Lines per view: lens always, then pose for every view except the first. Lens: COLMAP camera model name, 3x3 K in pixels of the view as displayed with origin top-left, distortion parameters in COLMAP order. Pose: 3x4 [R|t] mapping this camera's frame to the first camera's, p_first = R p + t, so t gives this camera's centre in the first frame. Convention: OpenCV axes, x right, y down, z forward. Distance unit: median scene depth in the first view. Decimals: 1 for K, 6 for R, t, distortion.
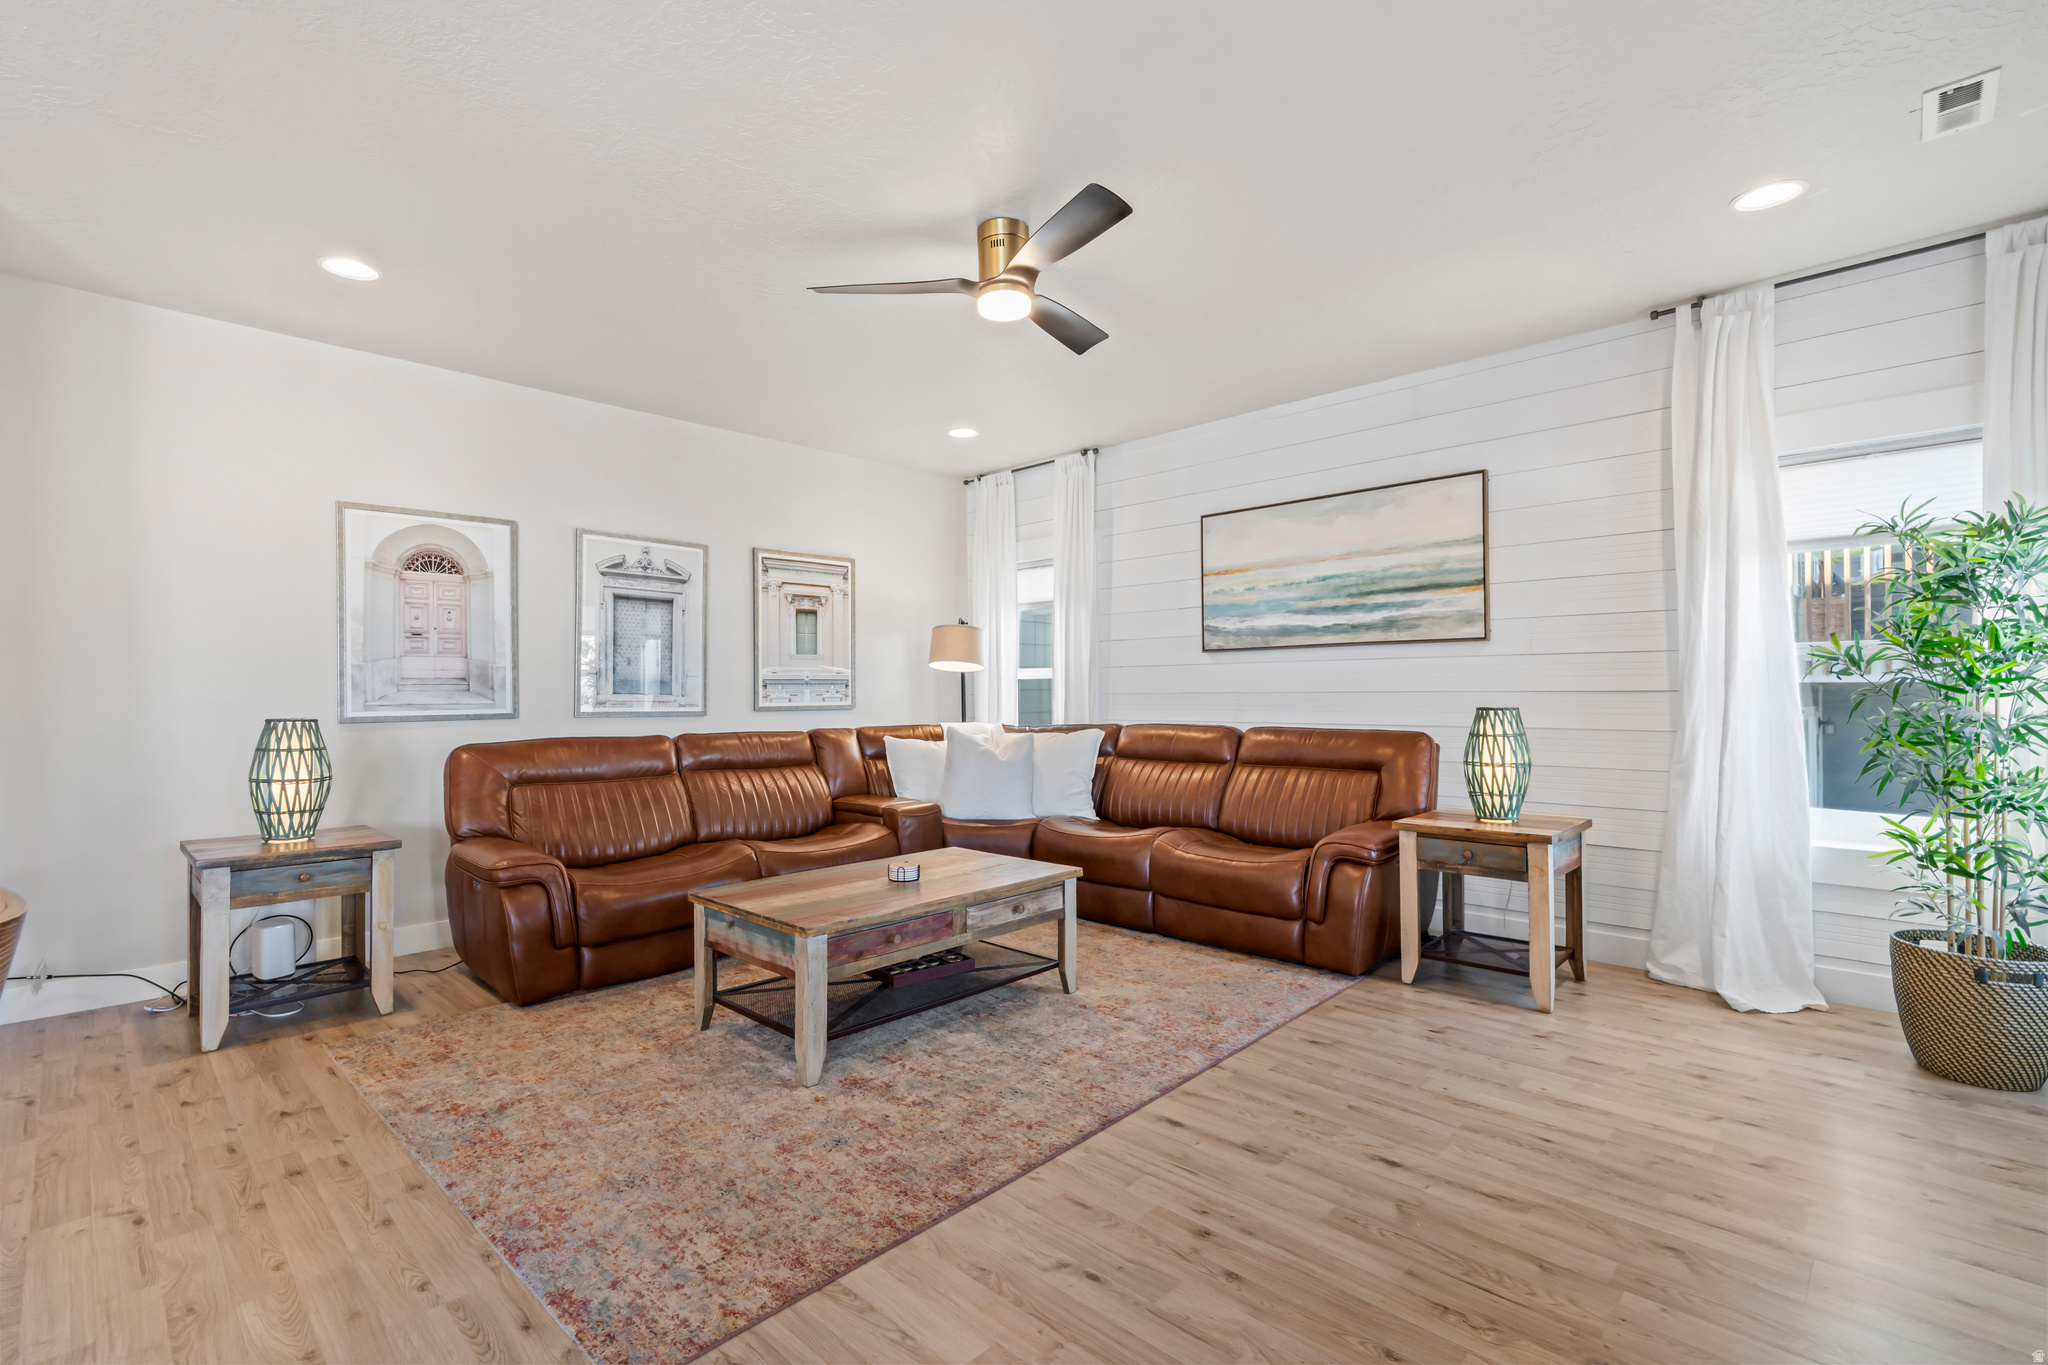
lens RADIAL K [[936.9, 0, 1013.4], [0, 936.9, 696.5], [0, 0, 1]] dist [-0.003462, 0.000429]
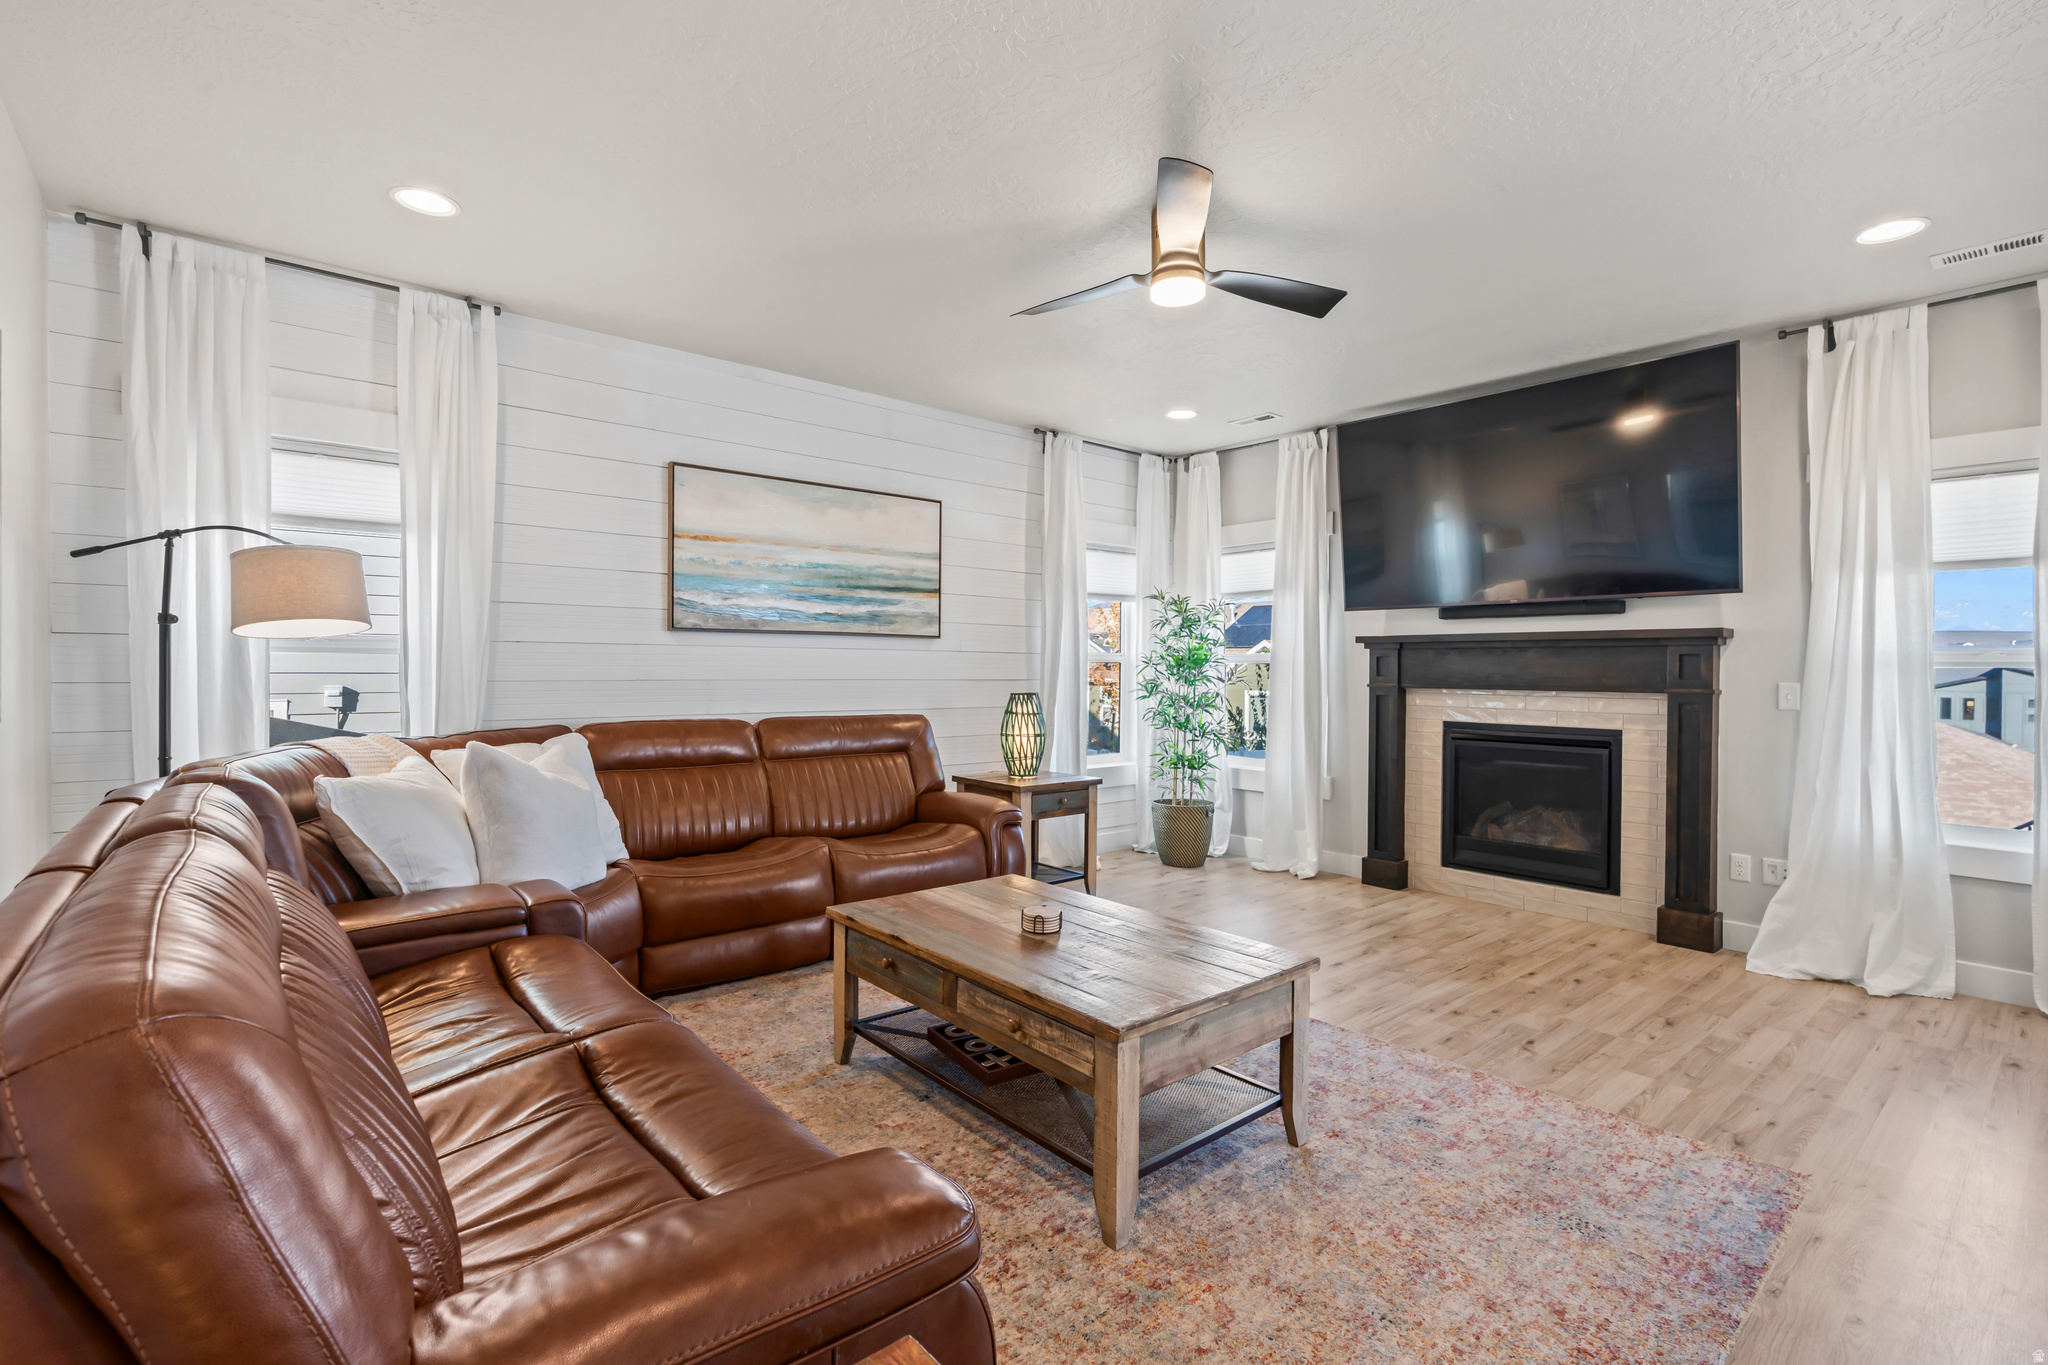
lens RADIAL K [[936.9, 0, 1013.4], [0, 936.9, 696.5], [0, 0, 1]] dist [-0.003462, 0.000429]
pose [[0.090585, -0.024262, 0.995593, -0.711614], [-0.005431, 0.999676, 0.024856, -0.013826], [-0.995874, -0.007659, 0.090424, 0.767336]]
